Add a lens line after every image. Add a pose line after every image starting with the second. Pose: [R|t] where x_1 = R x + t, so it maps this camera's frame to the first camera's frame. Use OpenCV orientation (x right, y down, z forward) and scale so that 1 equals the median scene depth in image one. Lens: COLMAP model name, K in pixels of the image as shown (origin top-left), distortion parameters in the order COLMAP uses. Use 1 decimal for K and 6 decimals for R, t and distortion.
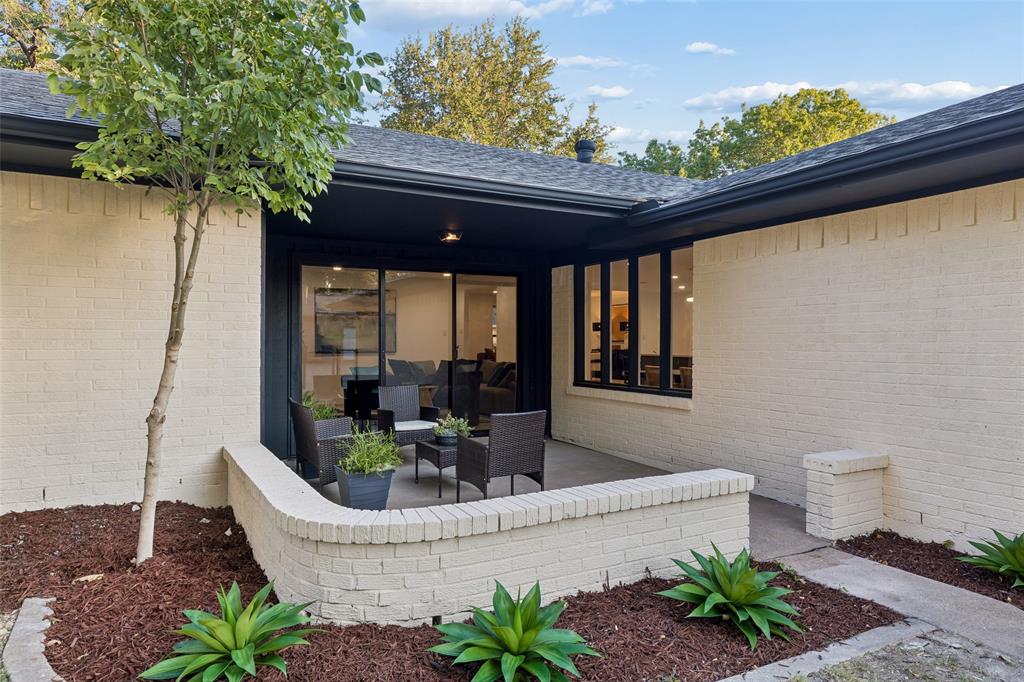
lens RADIAL K [[658.0, 0, 512.0], [0, 658.0, 341.0], [0, 0, 1]] dist [-0.000828, -0.000079]
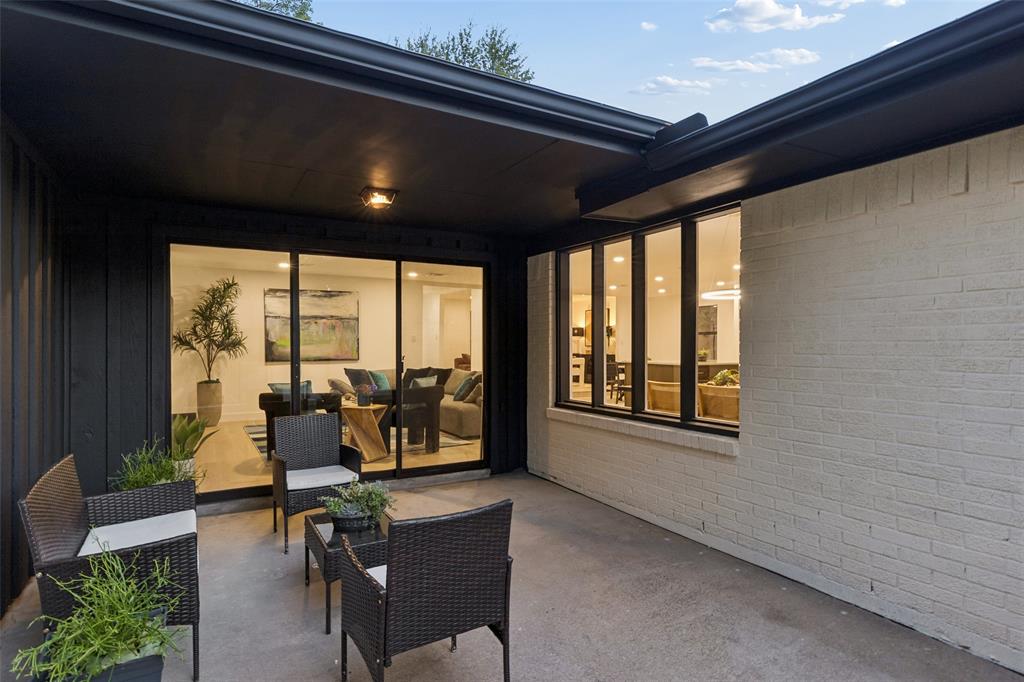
lens RADIAL K [[547.2, 0, 513.1], [0, 547.2, 325.3], [0, 0, 1]] dist [0.001286, 0.000048]
pose [[0.999478, 0.000635, 0.032294, 0.022759], [0.000492, 0.999391, -0.034877, -0.005841], [-0.032297, 0.034875, 0.998870, 0.351213]]
